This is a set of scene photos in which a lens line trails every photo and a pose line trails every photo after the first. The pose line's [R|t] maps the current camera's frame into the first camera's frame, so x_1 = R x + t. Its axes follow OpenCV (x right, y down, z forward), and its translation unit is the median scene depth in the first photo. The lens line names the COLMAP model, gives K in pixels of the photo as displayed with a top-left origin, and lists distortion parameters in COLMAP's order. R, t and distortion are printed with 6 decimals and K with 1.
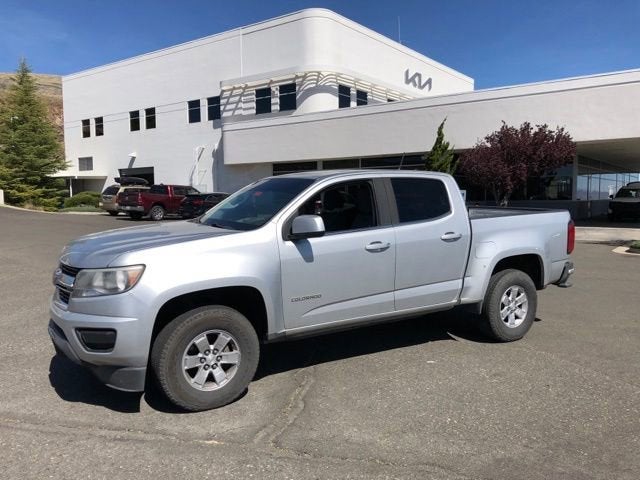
lens RADIAL K [[520.4, 0, 314.6], [0, 520.4, 238.5], [0, 0, 1]] dist [0.031520, -0.042319]
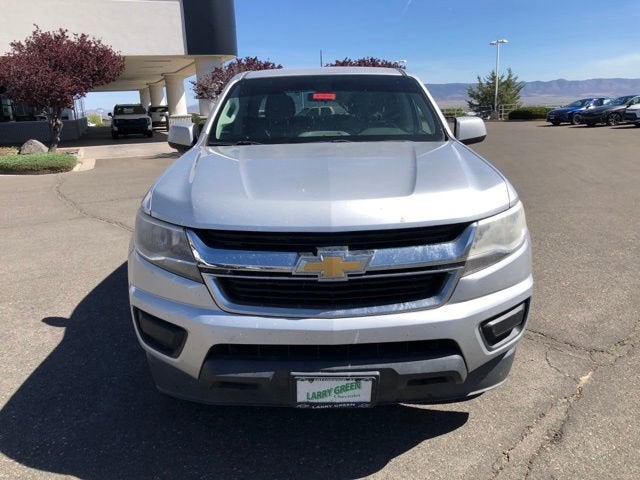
lens RADIAL K [[520.4, 0, 320.4], [0, 520.4, 239.0], [0, 0, 1]] dist [0.031520, -0.042319]
pose [[0.519446, -0.225831, 0.824121, -0.937166], [0.102629, 0.973952, 0.202202, -0.049057], [-0.848318, -0.020454, 0.529093, 0.791878]]
